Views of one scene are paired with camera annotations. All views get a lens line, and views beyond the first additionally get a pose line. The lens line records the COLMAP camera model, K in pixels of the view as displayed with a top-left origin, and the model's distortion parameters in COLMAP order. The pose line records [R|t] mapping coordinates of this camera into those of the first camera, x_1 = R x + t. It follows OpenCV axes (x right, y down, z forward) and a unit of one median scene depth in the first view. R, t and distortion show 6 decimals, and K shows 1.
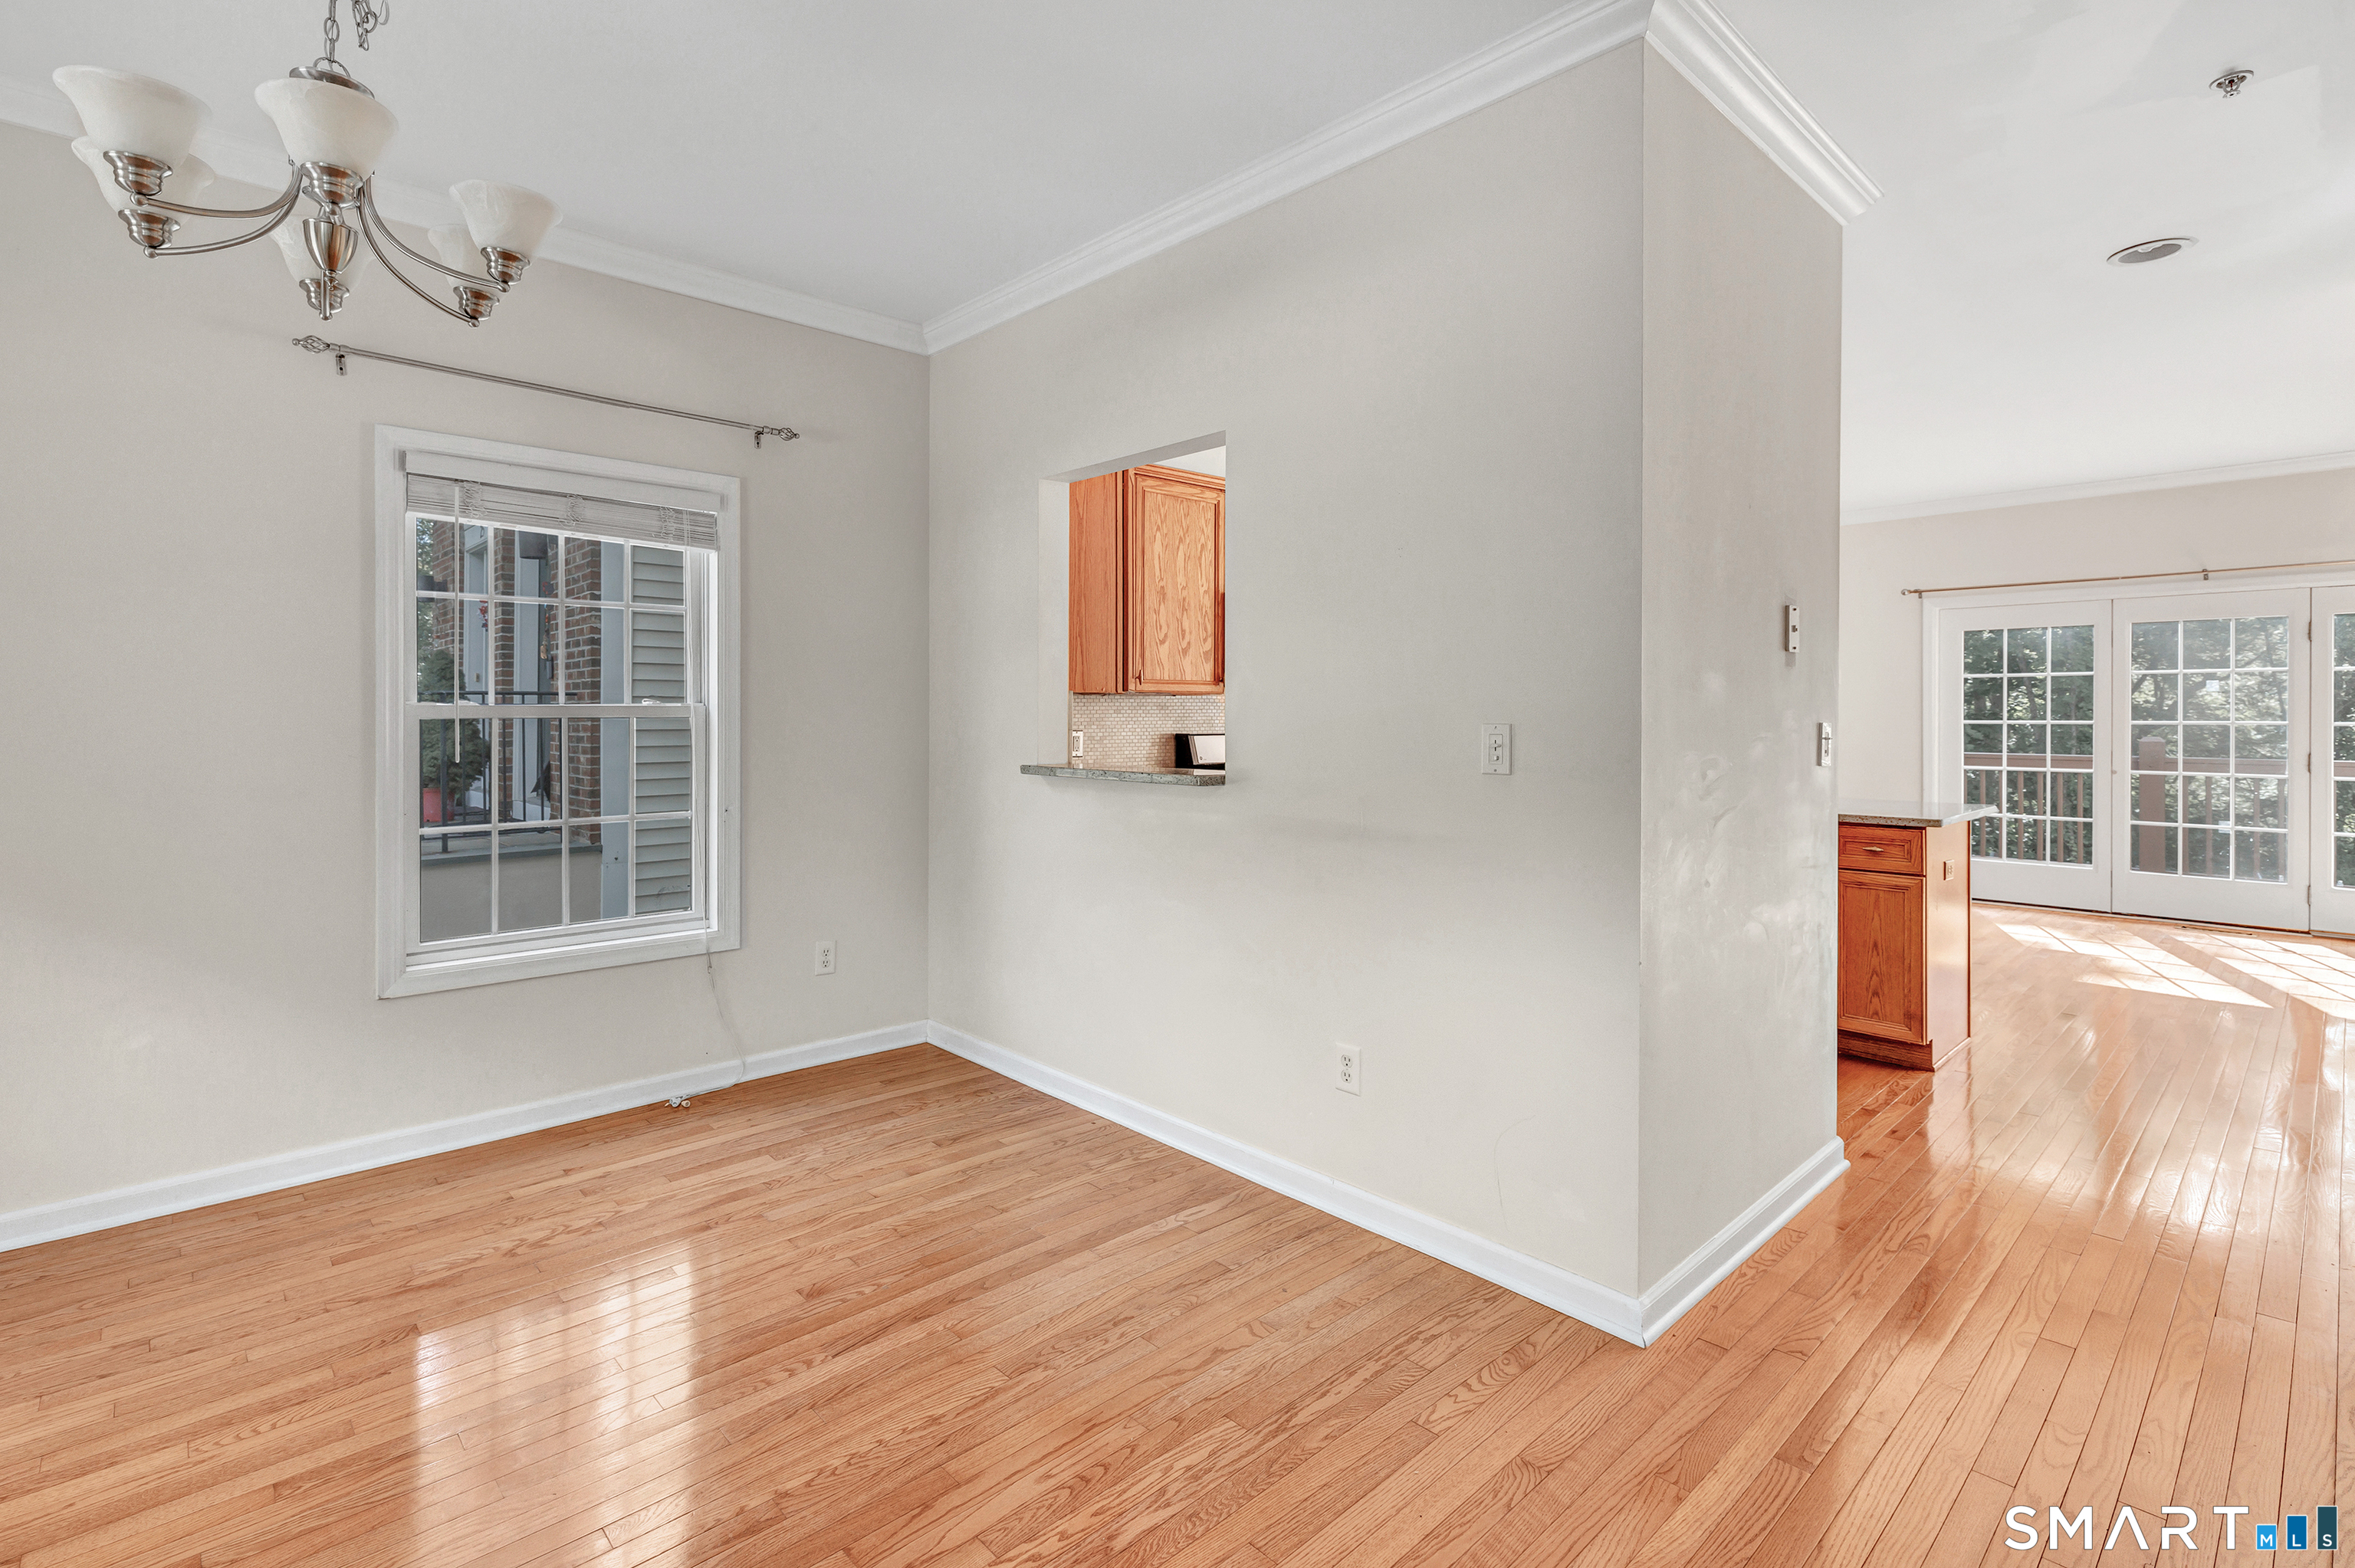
lens RADIAL K [[1146.1, 0, 1201.4], [0, 1146.1, 711.0], [0, 0, 1]] dist [0.001327, -0.000414]
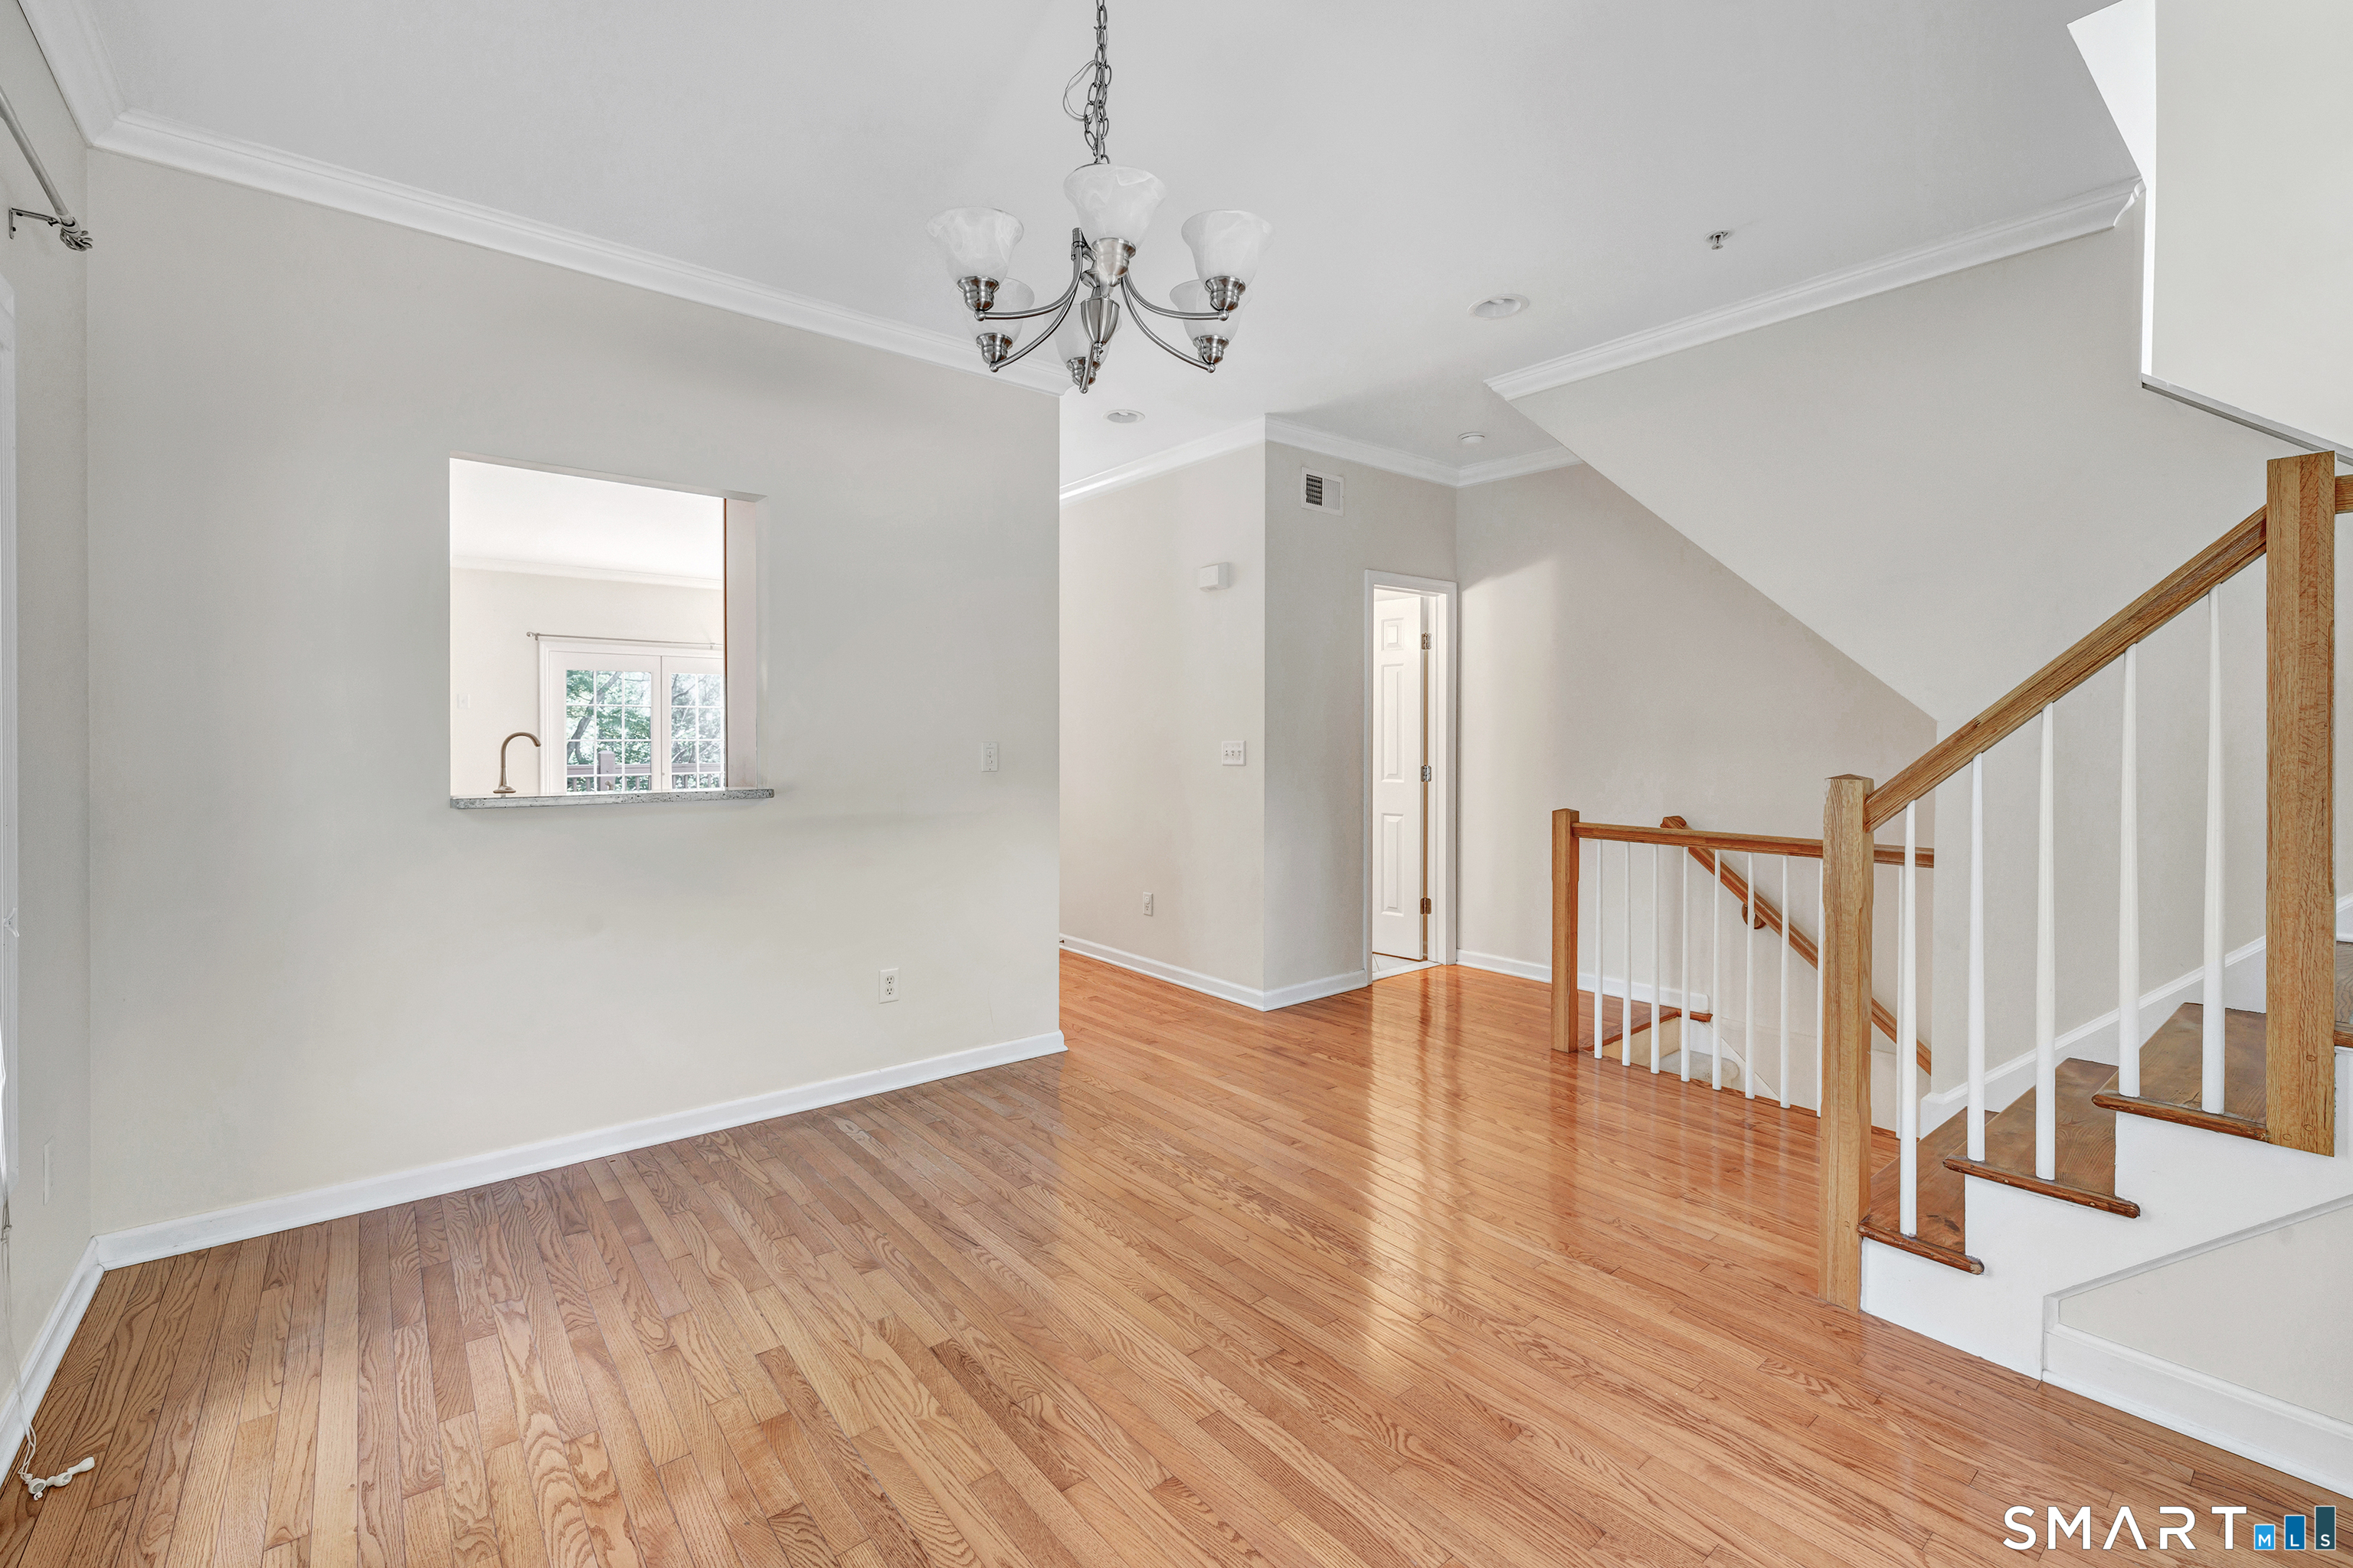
lens RADIAL K [[1145.3, 0, 1200.3], [0, 1145.3, 711.1], [0, 0, 1]] dist [0.001327, -0.000414]
pose [[-0.015465, 0.017630, 0.999725, -1.252921], [-0.002881, 0.999840, -0.017677, -0.005658], [-0.999876, -0.003153, -0.015411, 0.605288]]
